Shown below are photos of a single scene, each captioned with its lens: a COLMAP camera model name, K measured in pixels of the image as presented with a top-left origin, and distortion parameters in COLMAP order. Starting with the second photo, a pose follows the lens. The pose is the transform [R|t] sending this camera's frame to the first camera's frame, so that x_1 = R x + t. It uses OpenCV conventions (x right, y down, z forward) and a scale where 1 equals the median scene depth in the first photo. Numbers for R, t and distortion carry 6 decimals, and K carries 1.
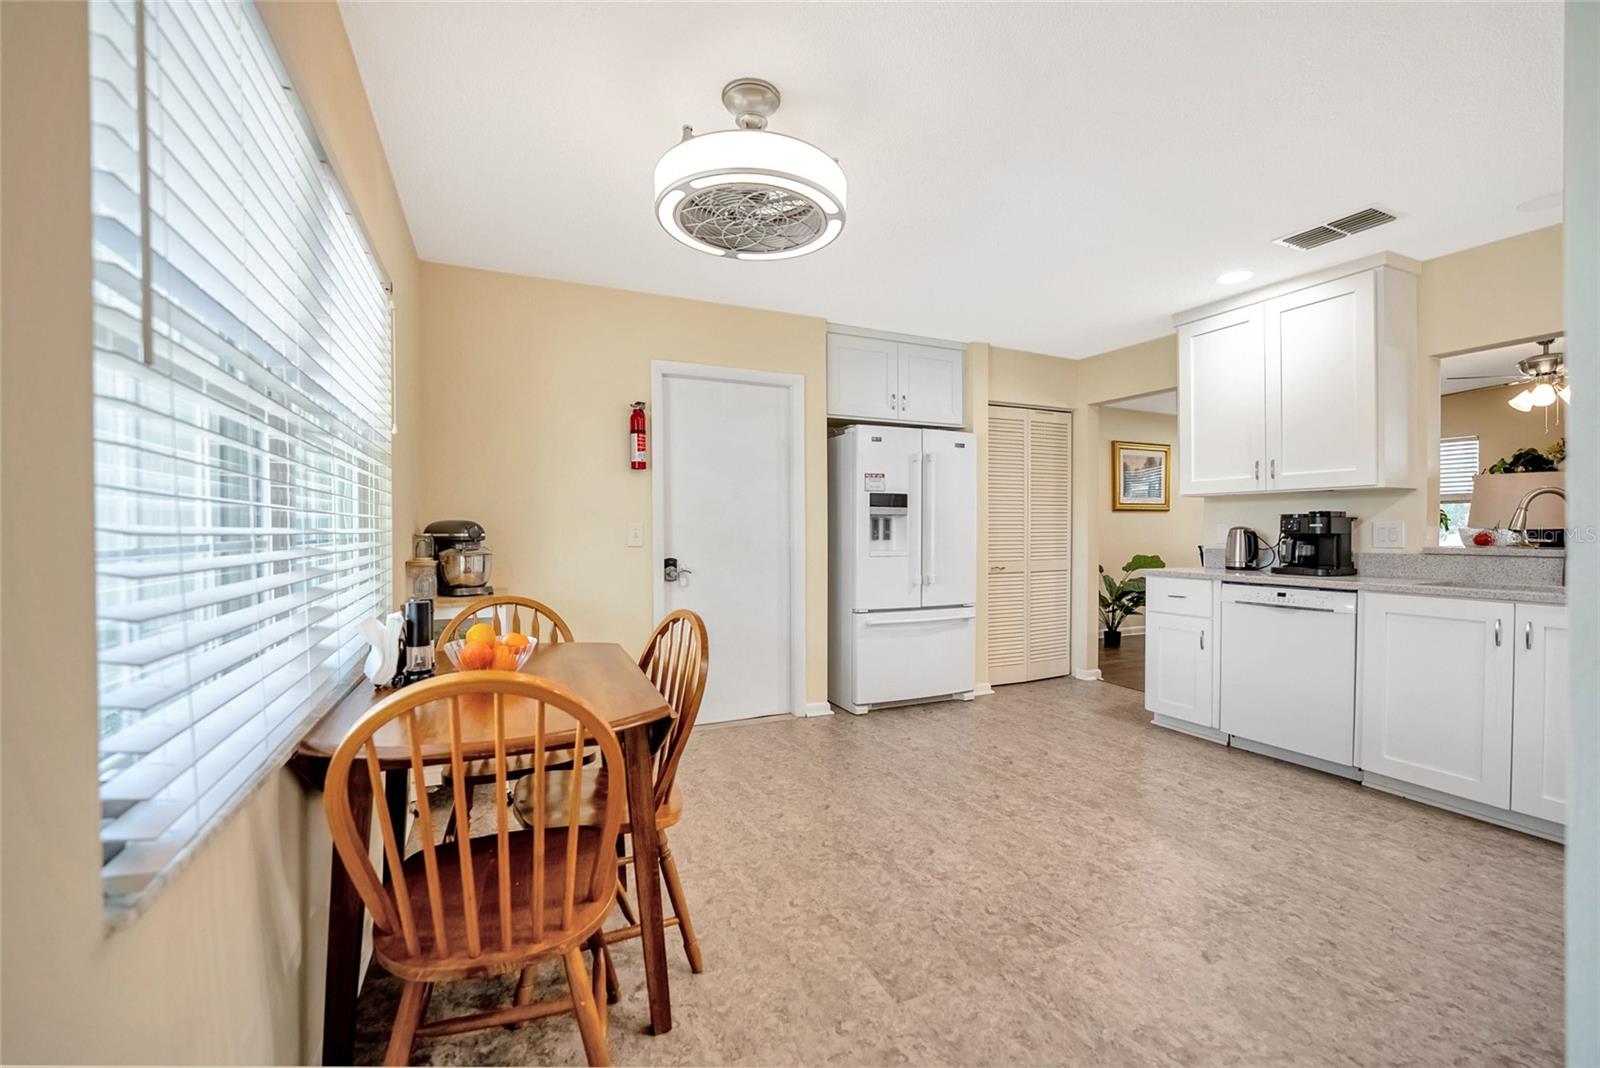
lens RADIAL K [[657.6, 0, 797.8], [0, 657.6, 534.0], [0, 0, 1]] dist [-0.027711, 0.000337]
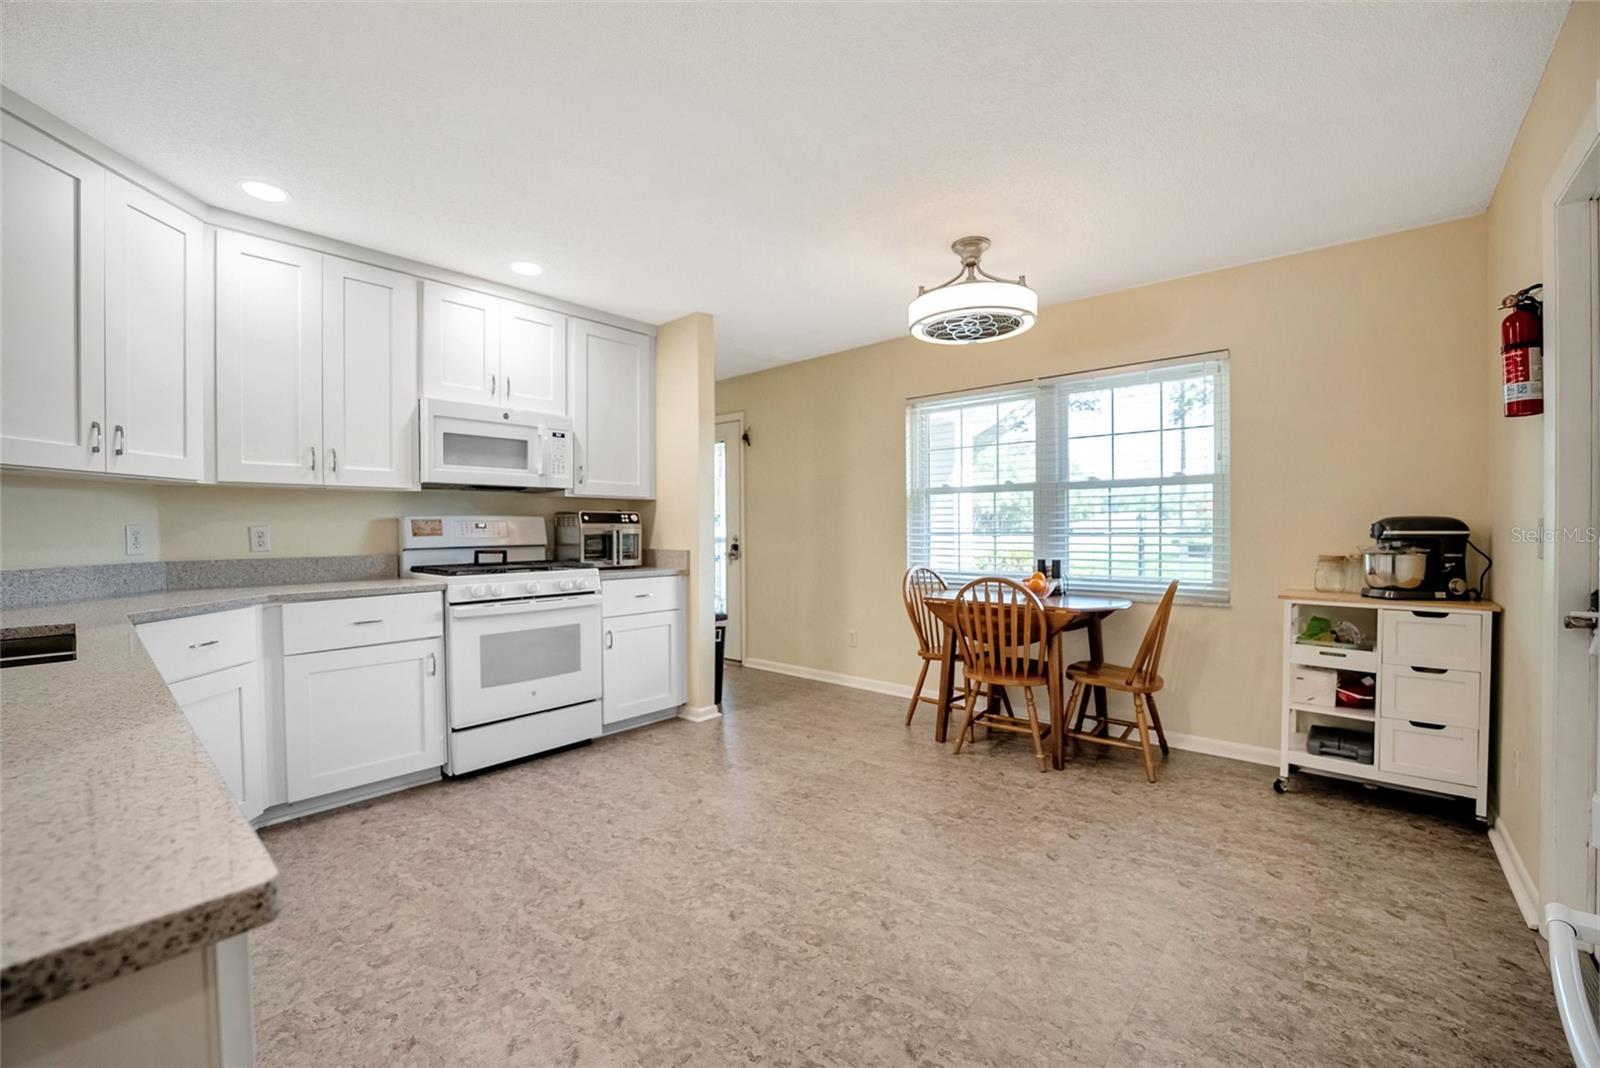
lens RADIAL K [[657.6, 0, 797.8], [0, 657.6, 534.0], [0, 0, 1]] dist [-0.027711, 0.000337]
pose [[-0.909536, 0.009987, -0.415505, 0.663114], [0.003377, 0.999856, 0.016638, -0.013975], [0.415611, 0.013730, -0.909439, 1.569623]]
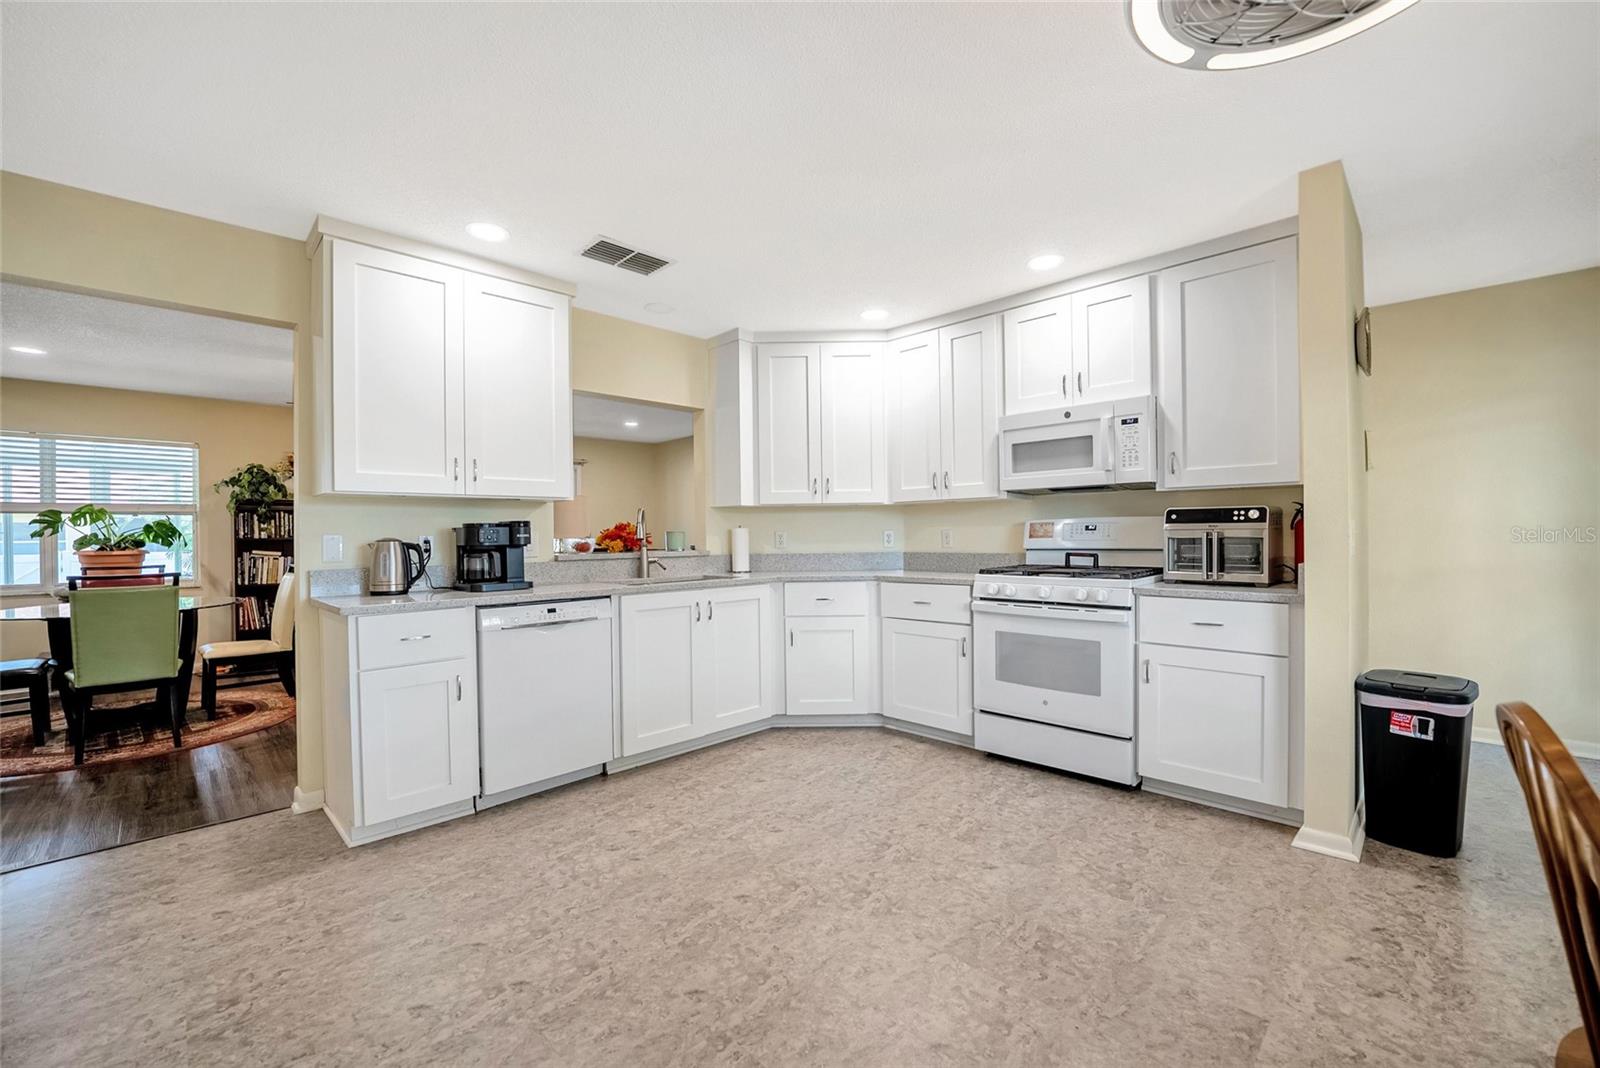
lens RADIAL K [[657.6, 0, 797.8], [0, 657.6, 534.0], [0, 0, 1]] dist [-0.027711, 0.000337]
pose [[-0.352002, 0.006142, 0.935979, -0.278100], [0.019236, 0.999815, 0.000673, -0.010370], [-0.935802, 0.018241, -0.352055, 1.112515]]
